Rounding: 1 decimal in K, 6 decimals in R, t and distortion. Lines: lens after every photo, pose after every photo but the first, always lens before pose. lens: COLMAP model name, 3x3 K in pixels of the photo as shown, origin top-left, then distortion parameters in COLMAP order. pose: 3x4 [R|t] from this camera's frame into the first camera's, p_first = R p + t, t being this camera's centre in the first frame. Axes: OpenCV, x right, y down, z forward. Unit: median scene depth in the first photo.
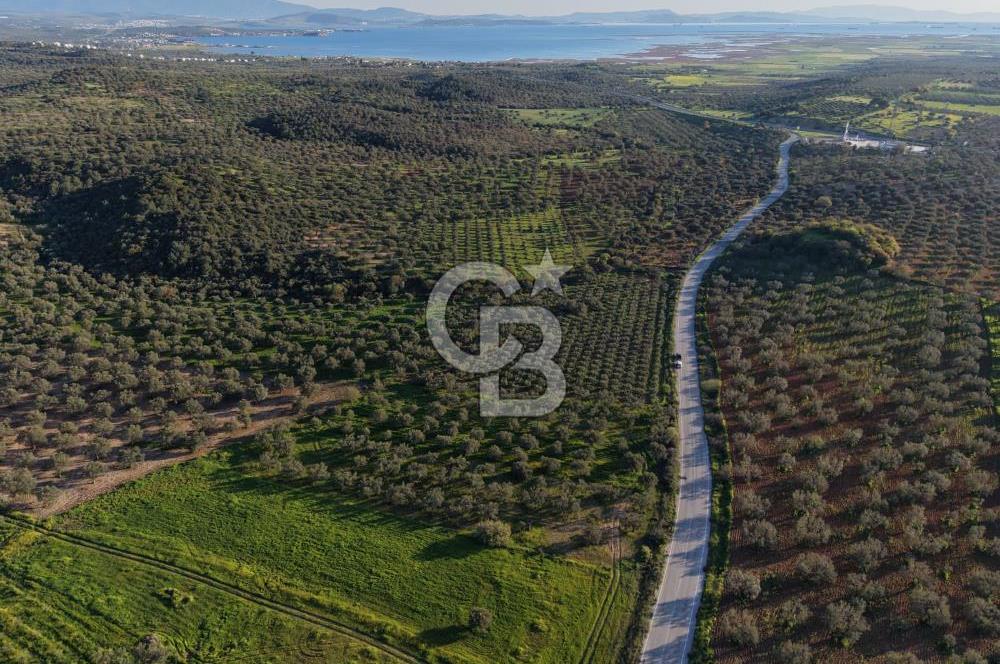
lens RADIAL K [[666.1, 0, 498.1], [0, 666.1, 333.6], [0, 0, 1]] dist [0.042192, -0.047253]
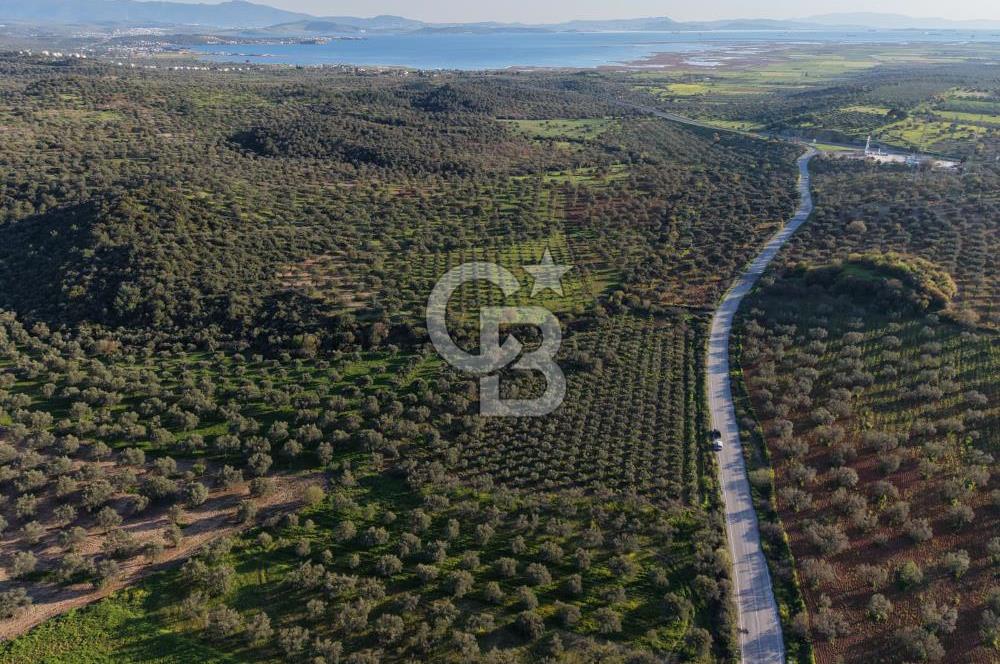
lens RADIAL K [[666.1, 0, 500.9], [0, 666.1, 334.3], [0, 0, 1]] dist [0.042192, -0.047253]
pose [[0.999982, -0.003860, 0.004678, 0.000592], [0.003901, 0.999955, -0.008682, -0.052698], [-0.004644, 0.008700, 0.999951, 0.113914]]
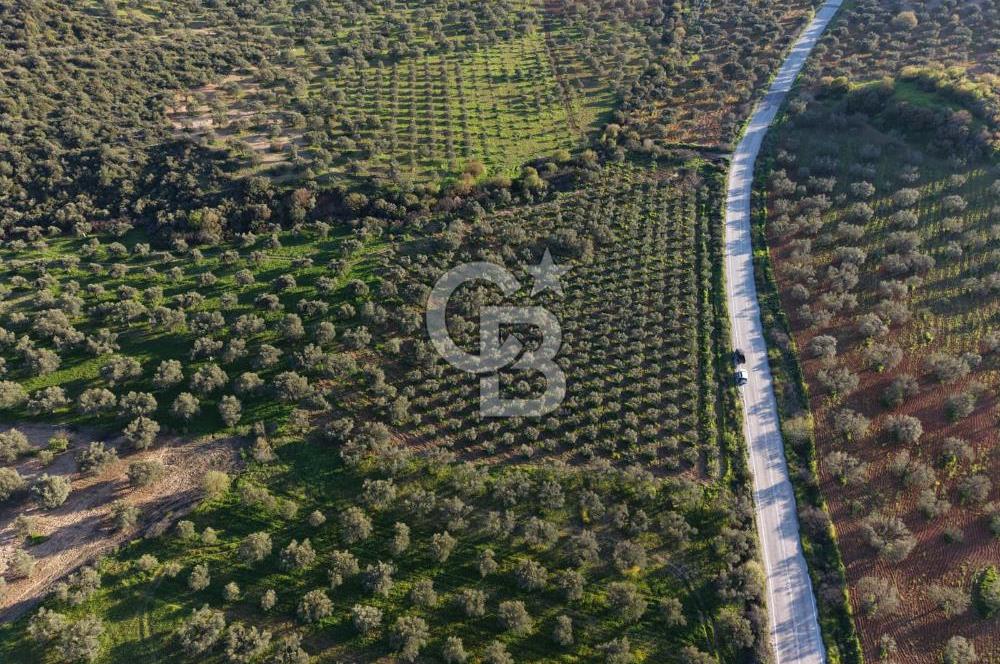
lens RADIAL K [[666.1, 0, 505.7], [0, 666.1, 335.6], [0, 0, 1]] dist [0.042192, -0.047253]
pose [[0.998445, -0.036698, 0.041974, 0.011728], [0.021888, 0.950395, 0.310273, -0.122846], [-0.051278, -0.308872, 0.949720, 0.261343]]
